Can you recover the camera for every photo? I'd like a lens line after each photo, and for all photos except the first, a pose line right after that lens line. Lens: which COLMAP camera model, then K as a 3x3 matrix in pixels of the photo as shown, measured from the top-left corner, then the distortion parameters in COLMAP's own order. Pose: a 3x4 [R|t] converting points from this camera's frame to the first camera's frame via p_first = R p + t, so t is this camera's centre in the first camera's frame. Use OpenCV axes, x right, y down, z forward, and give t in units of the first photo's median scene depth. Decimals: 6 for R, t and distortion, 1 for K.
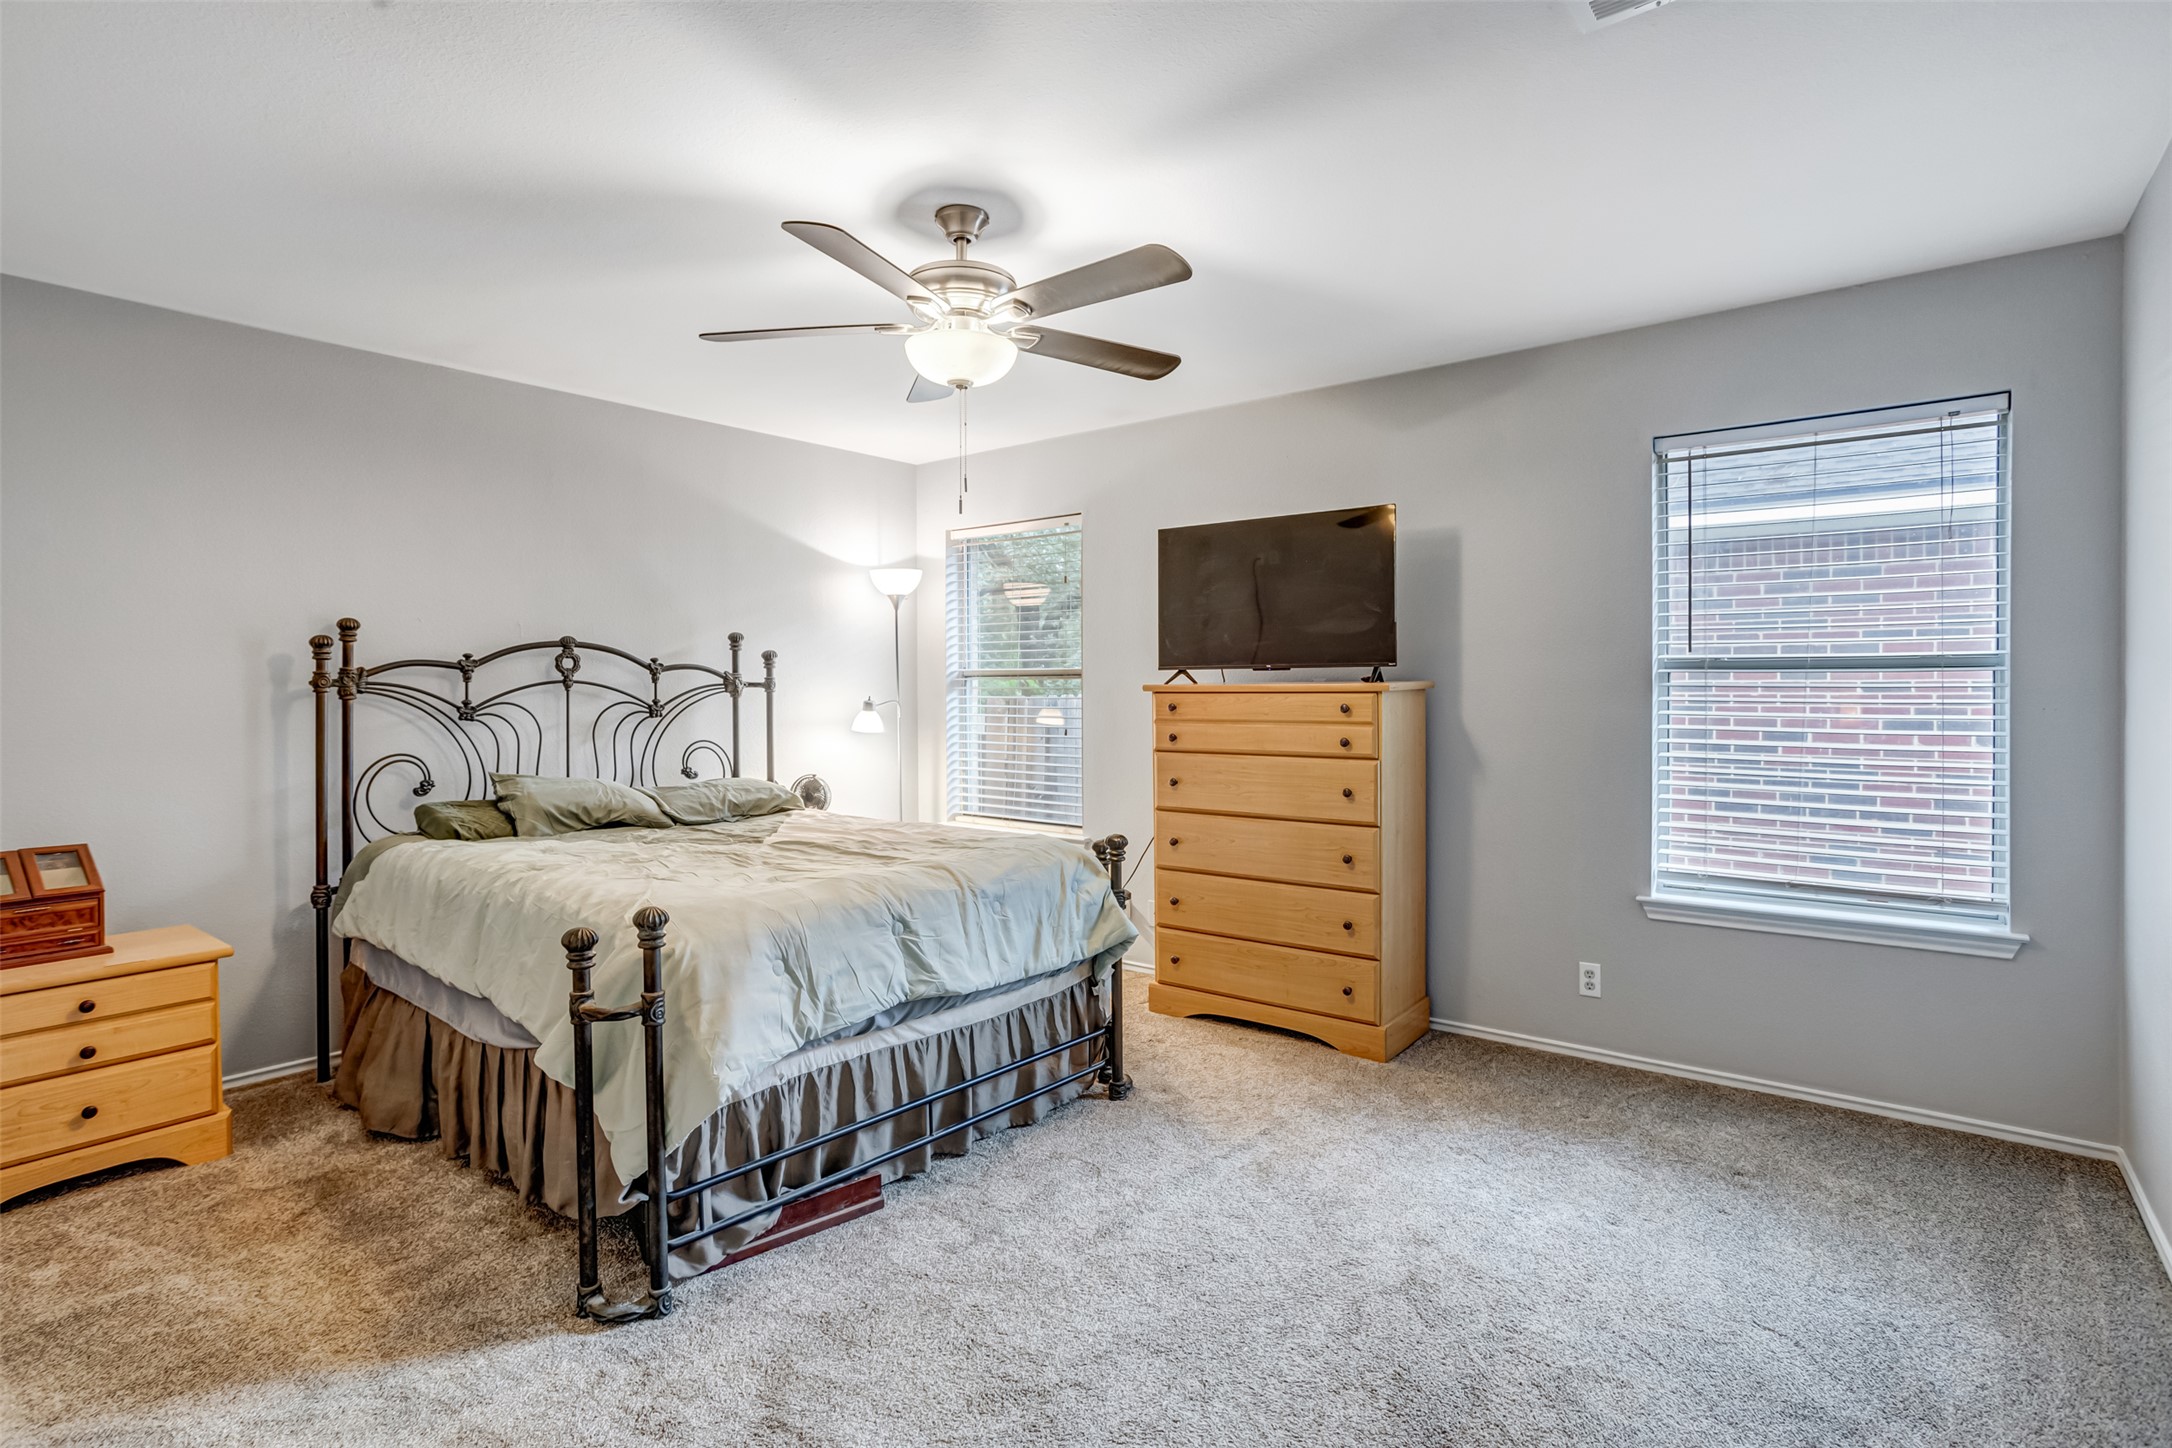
lens RADIAL K [[1092.9, 0, 1055.2], [0, 1092.9, 710.1], [0, 0, 1]] dist [-0.001455, 0.000726]
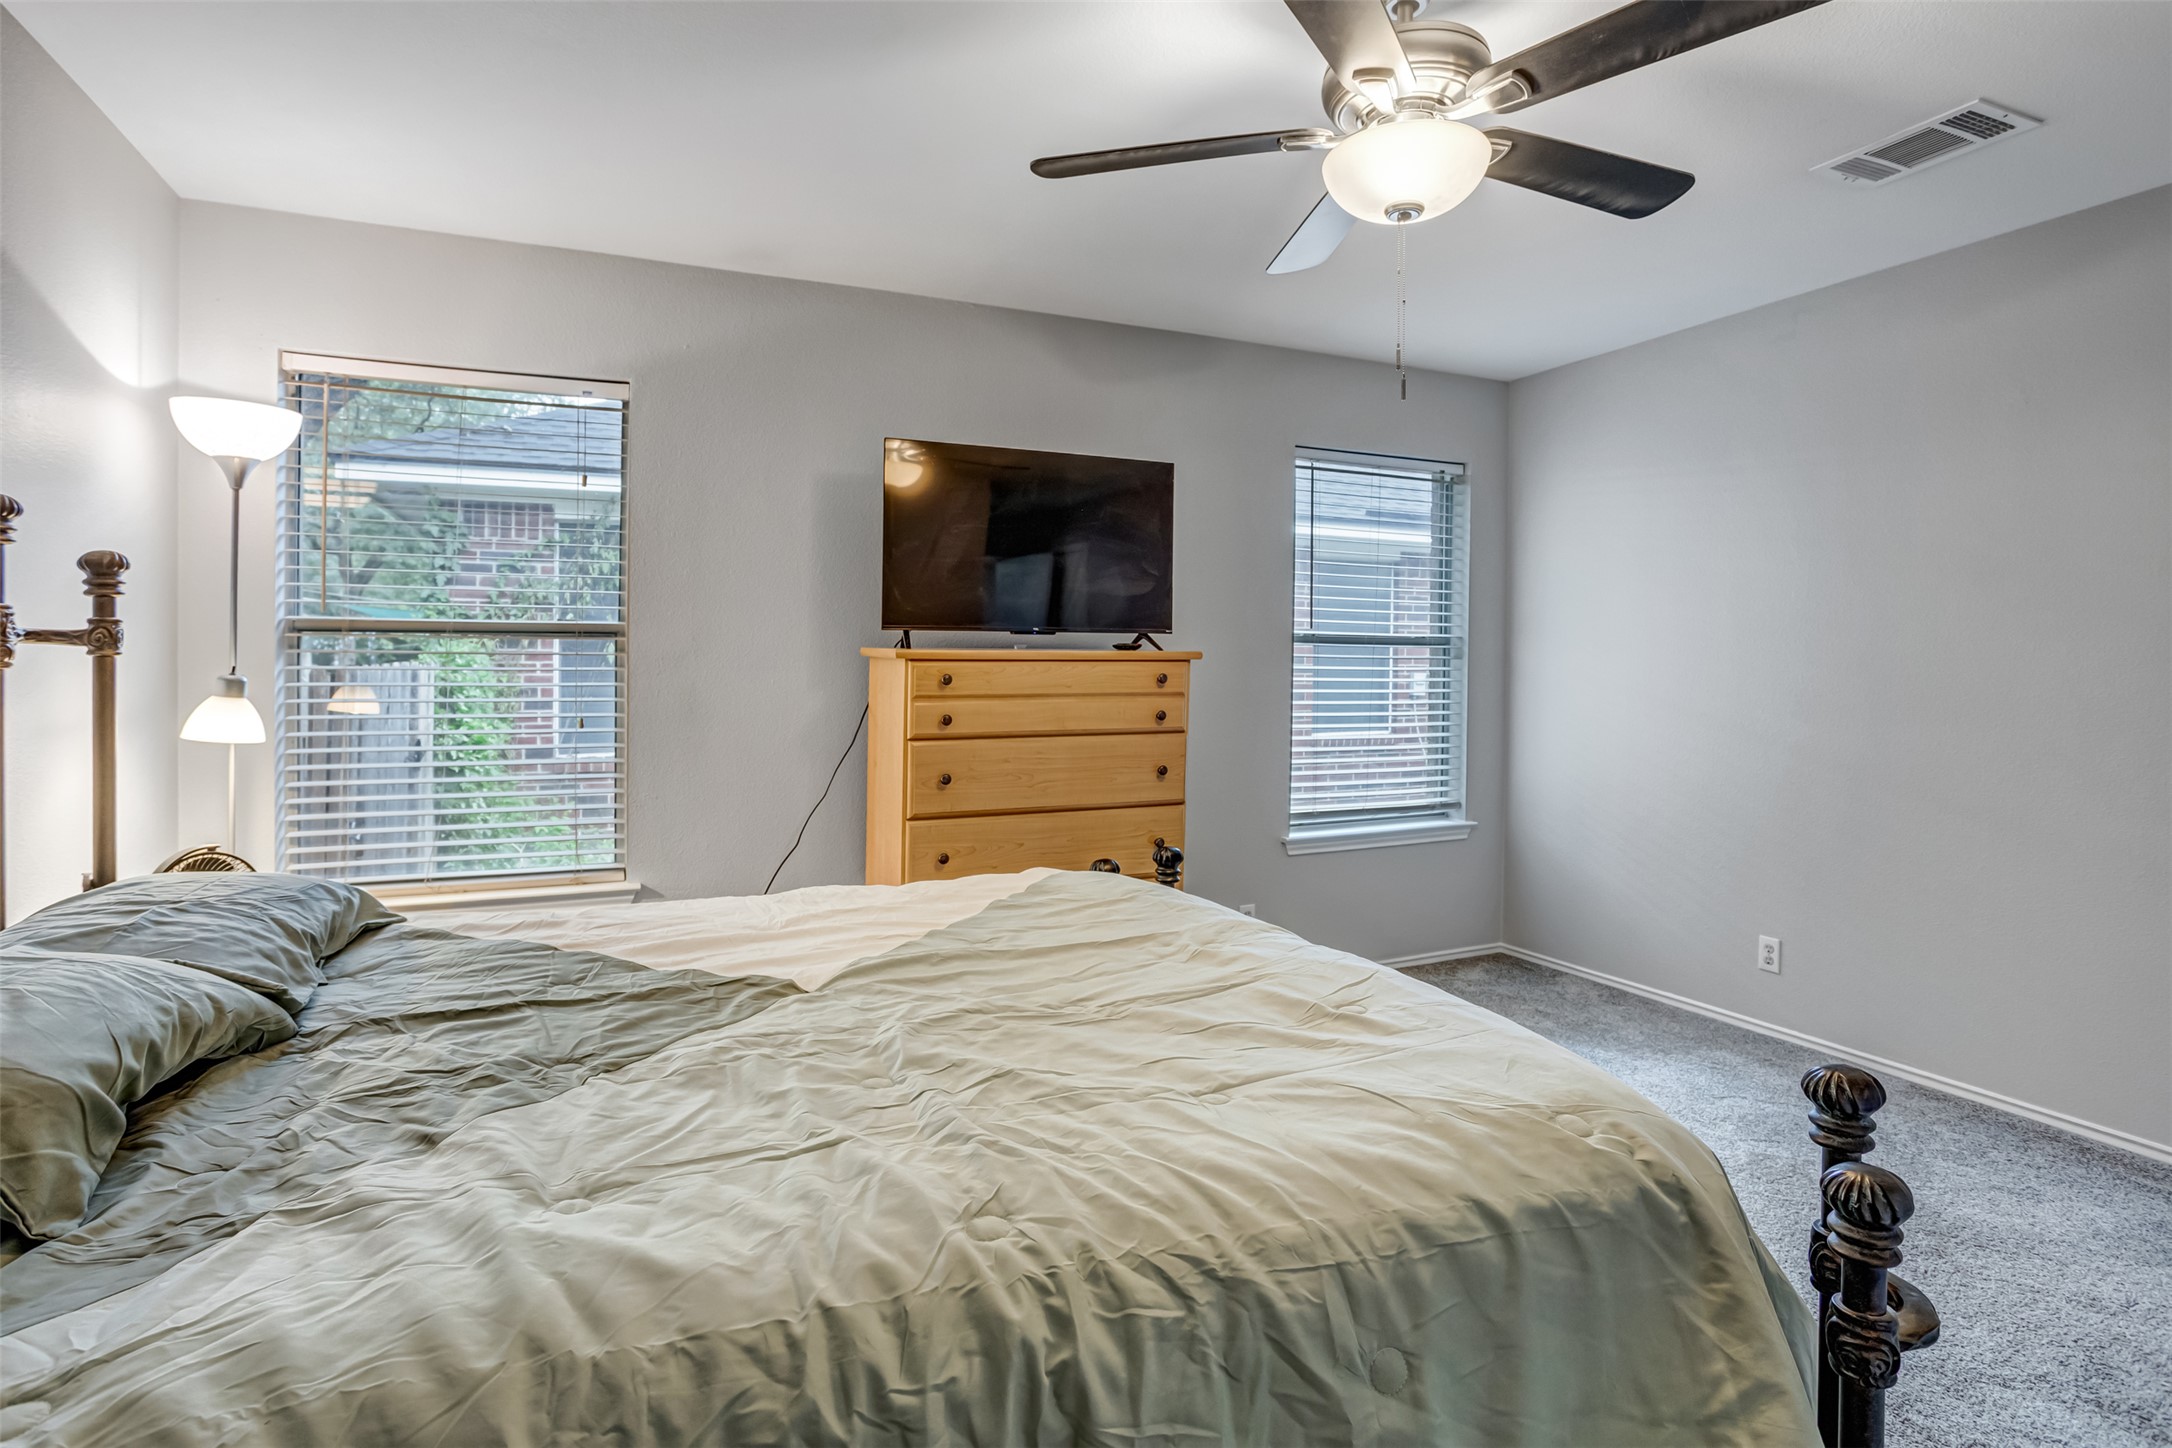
lens RADIAL K [[1093.9, 0, 1085.8], [0, 1093.9, 665.9], [0, 0, 1]] dist [-0.000564, 0.000150]
pose [[0.466876, 0.000298, 0.884323, -0.570066], [0.011650, 0.999911, -0.006488, -0.006934], [-0.884246, 0.013331, 0.466831, 0.621592]]
